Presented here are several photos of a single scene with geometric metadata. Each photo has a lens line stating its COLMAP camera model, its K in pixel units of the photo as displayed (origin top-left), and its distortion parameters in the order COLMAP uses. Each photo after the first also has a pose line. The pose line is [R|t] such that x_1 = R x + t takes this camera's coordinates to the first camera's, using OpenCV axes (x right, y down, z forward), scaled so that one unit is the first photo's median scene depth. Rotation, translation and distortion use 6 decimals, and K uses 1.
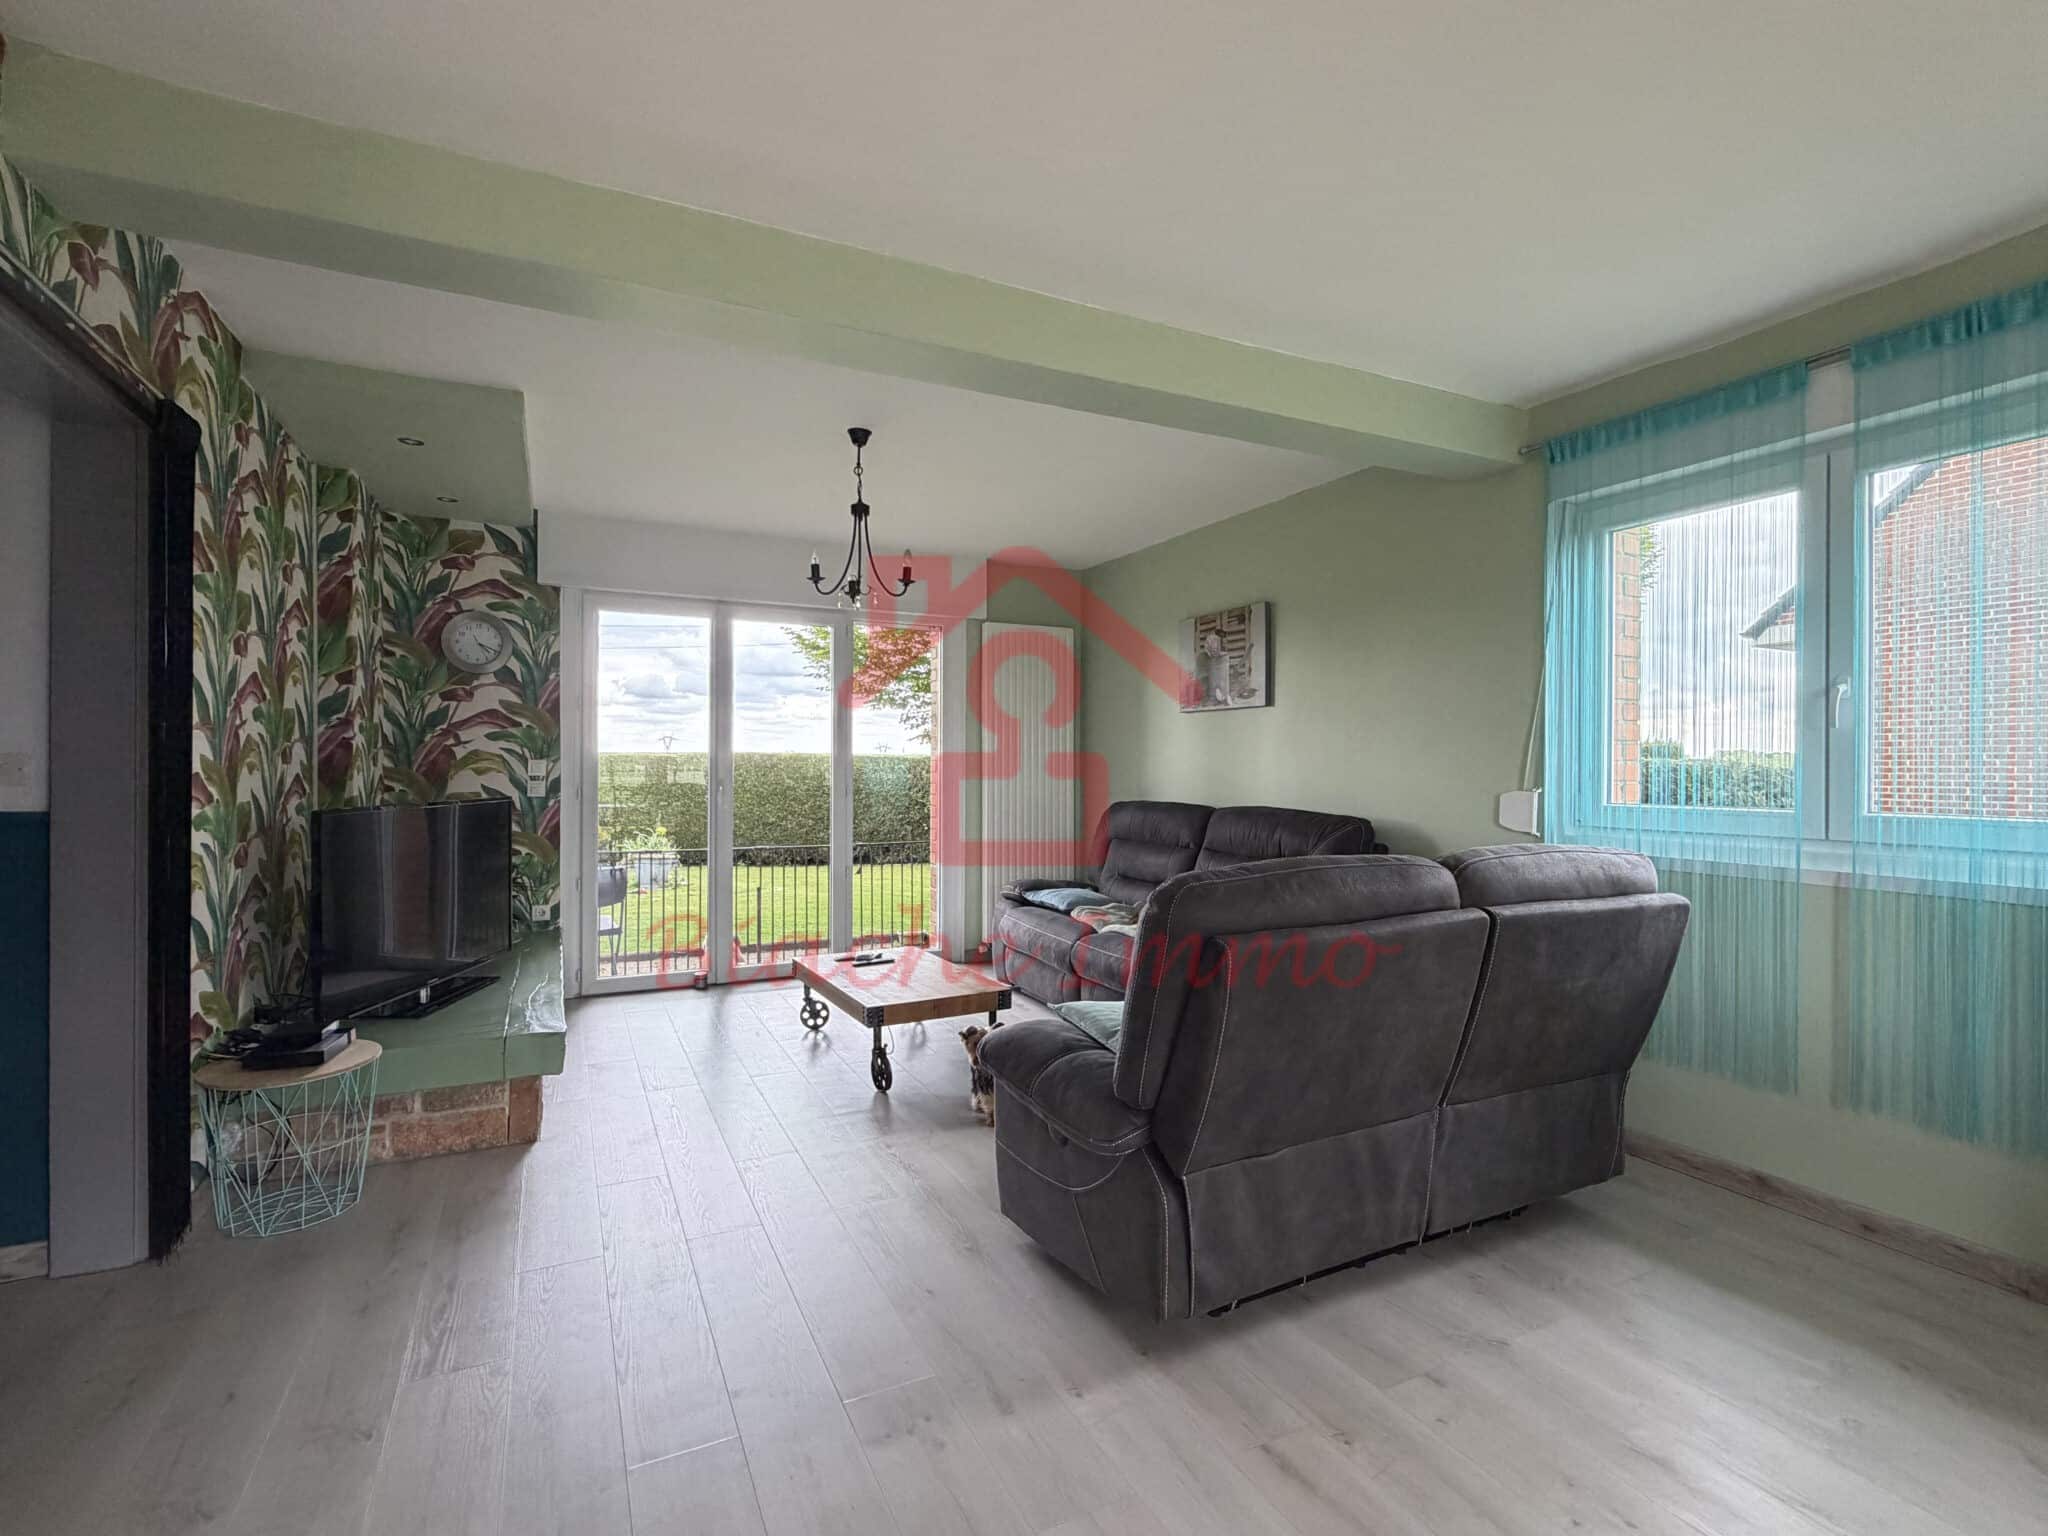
lens RADIAL K [[946.0, 0, 1033.4], [0, 946.0, 765.8], [0, 0, 1]] dist [0.000853, -0.000005]
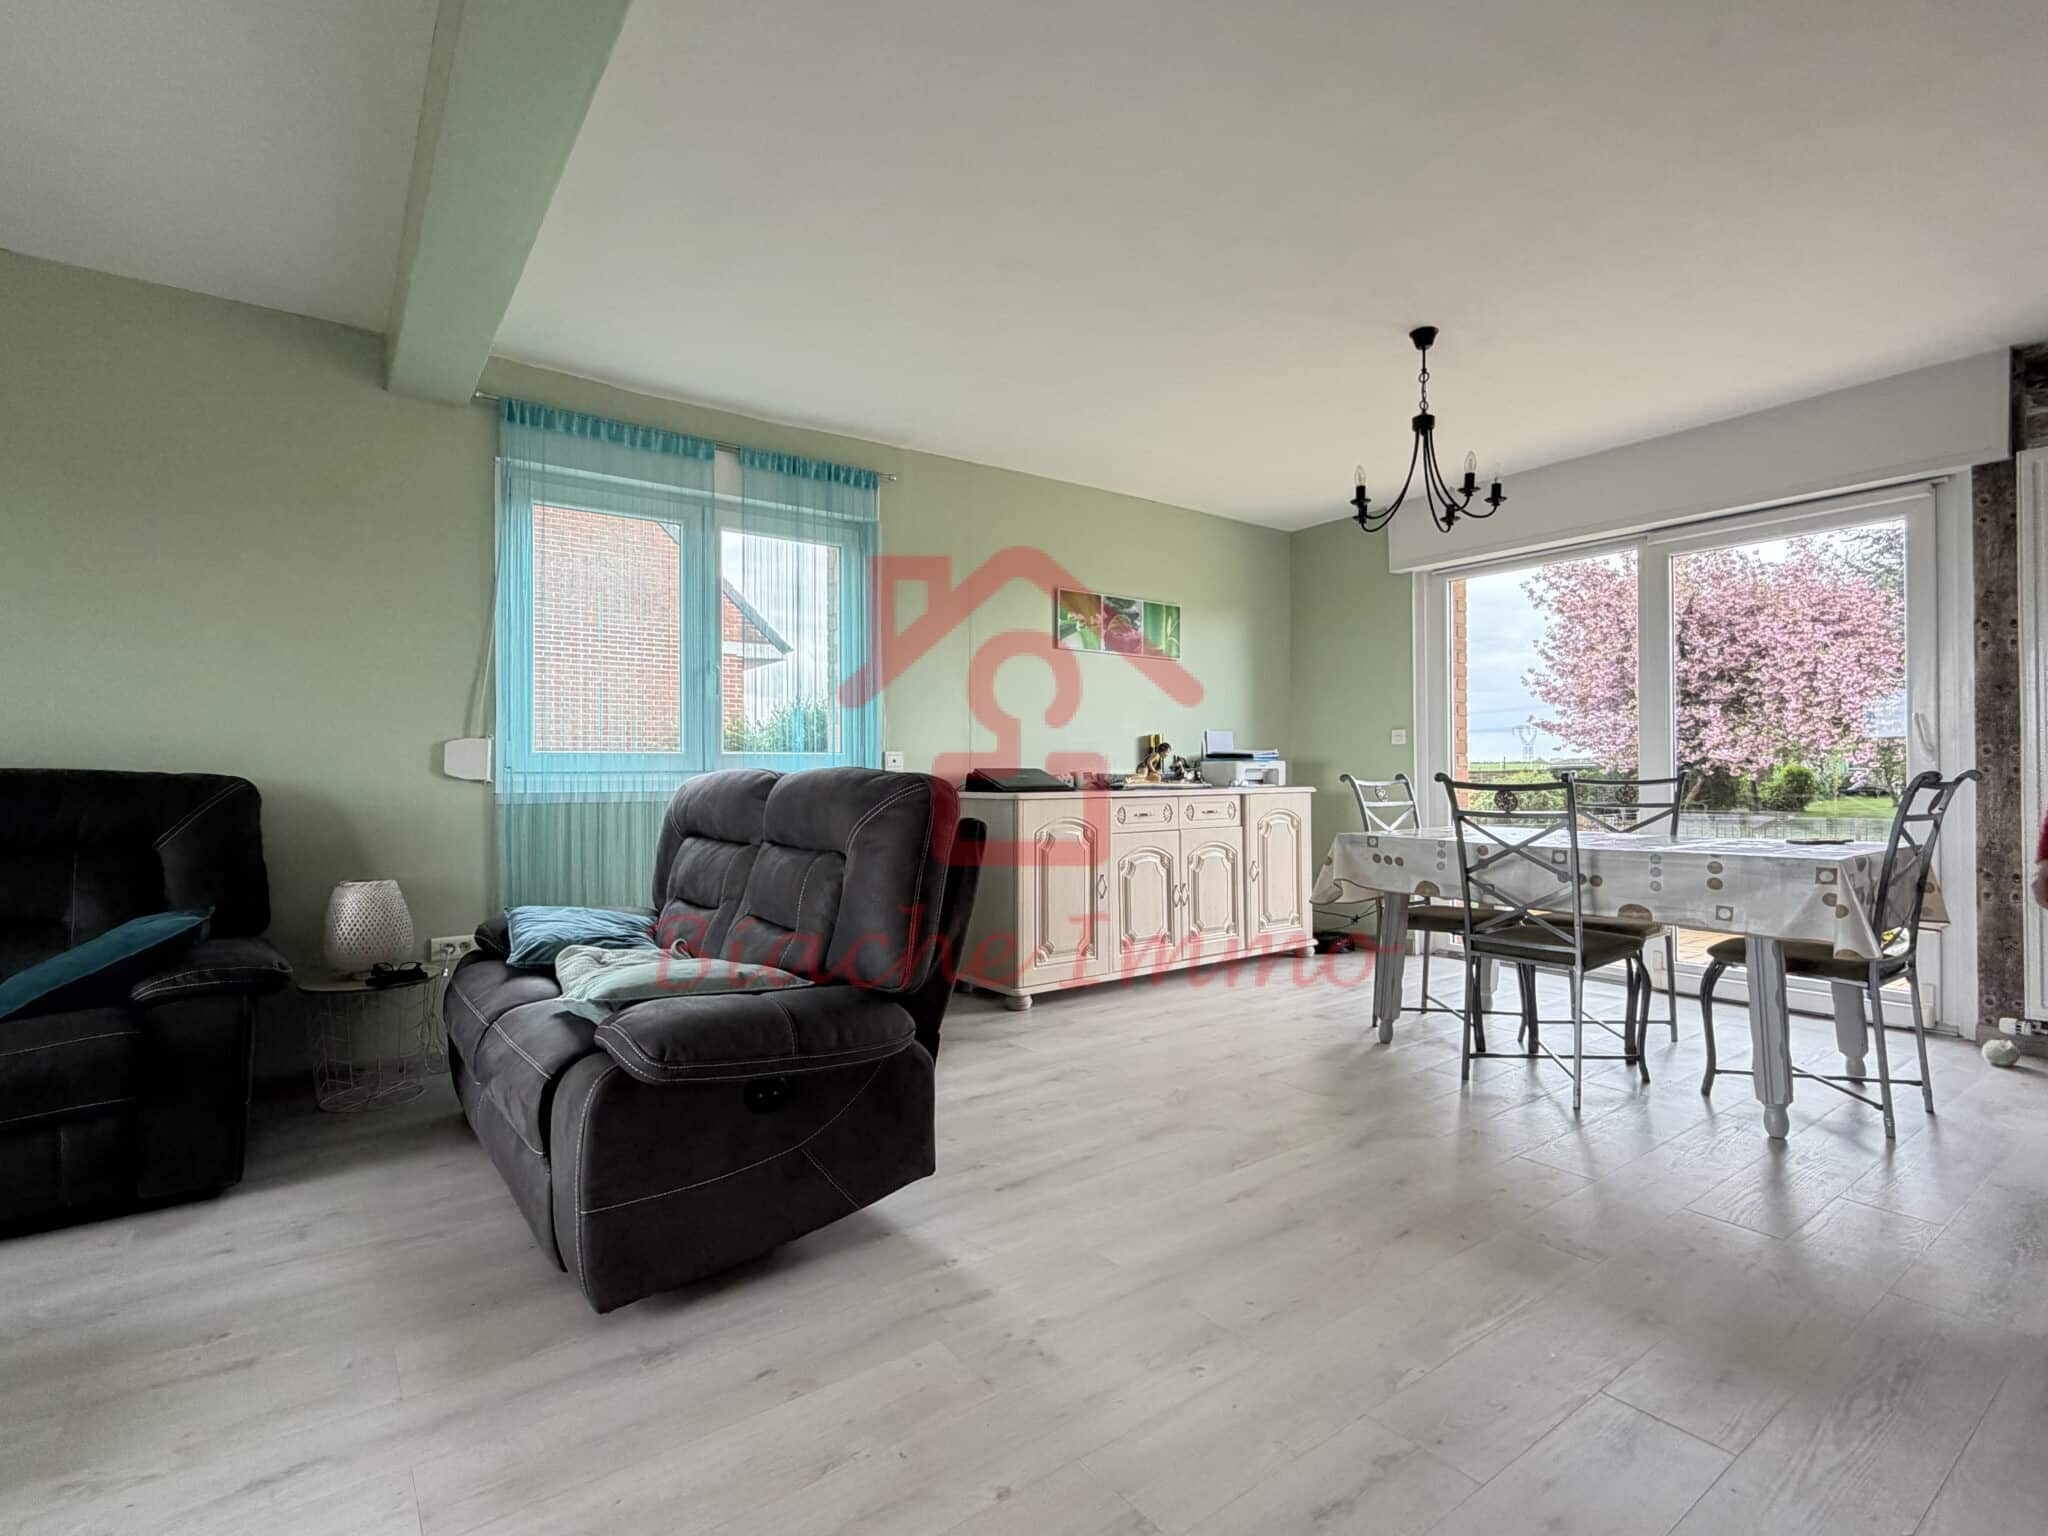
lens RADIAL K [[946.0, 0, 1034.4], [0, 946.0, 768.2], [0, 0, 1]] dist [0.000853, -0.000005]
pose [[-0.157477, 0.000508, 0.987522, -0.664787], [0.005766, 0.999983, 0.000405, 0.073363], [-0.987506, 0.005758, -0.157478, 0.703528]]
